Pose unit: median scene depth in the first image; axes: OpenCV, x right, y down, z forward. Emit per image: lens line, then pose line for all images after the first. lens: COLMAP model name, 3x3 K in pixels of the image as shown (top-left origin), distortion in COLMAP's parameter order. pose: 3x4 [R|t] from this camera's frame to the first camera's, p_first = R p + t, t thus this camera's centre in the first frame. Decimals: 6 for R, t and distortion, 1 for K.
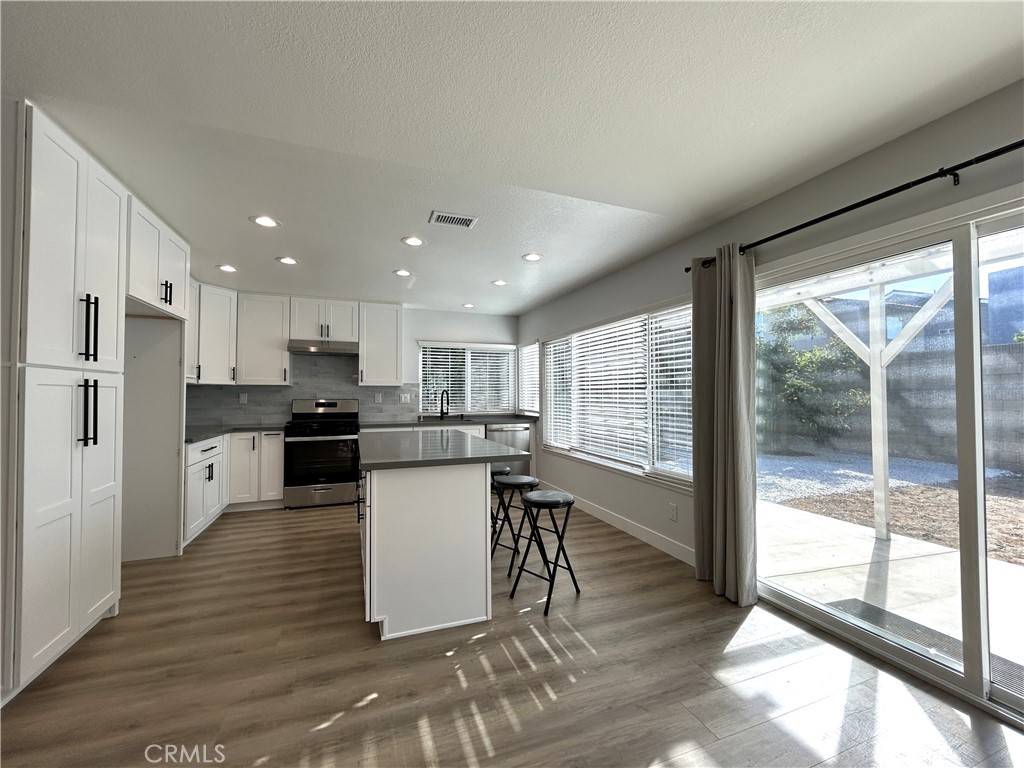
lens RADIAL K [[425.3, 0, 506.1], [0, 425.3, 384.8], [0, 0, 1]] dist [-0.000969, 0.001566]
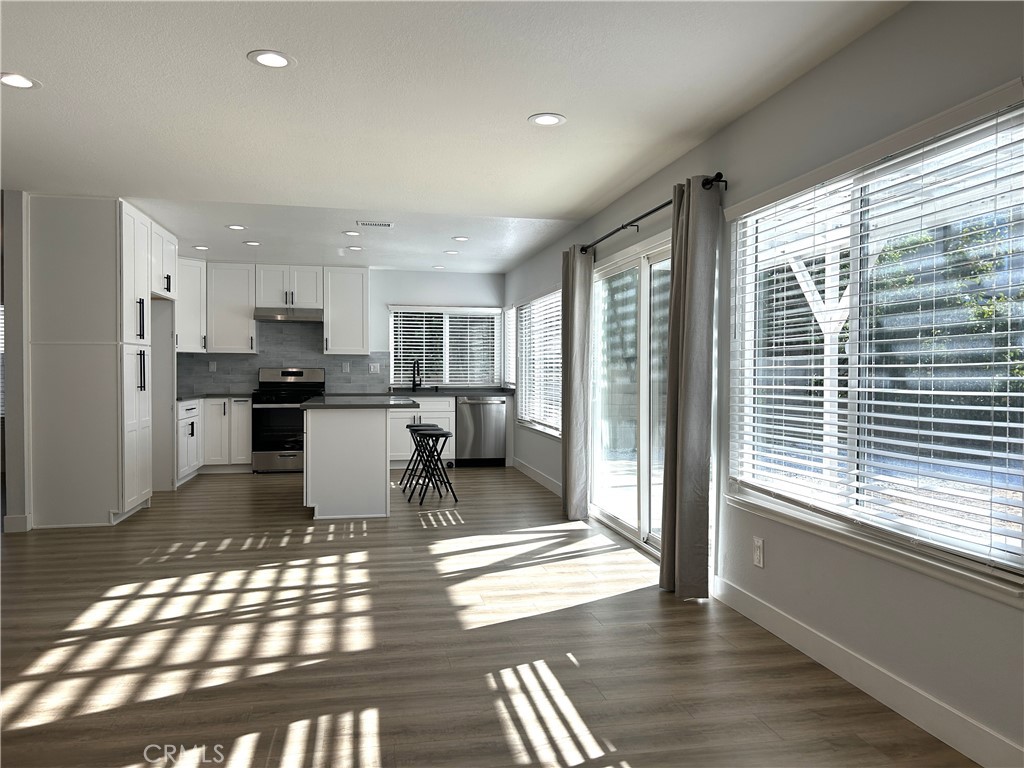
lens RADIAL K [[766.8, 0, 516.6], [0, 766.8, 384.7], [0, 0, 1]] dist [0.002249, -0.012873]
pose [[0.989555, 0.008264, -0.143922, 0.341787], [-0.002367, 0.999152, 0.041099, -0.001528], [0.144139, -0.040329, 0.988735, -0.667567]]
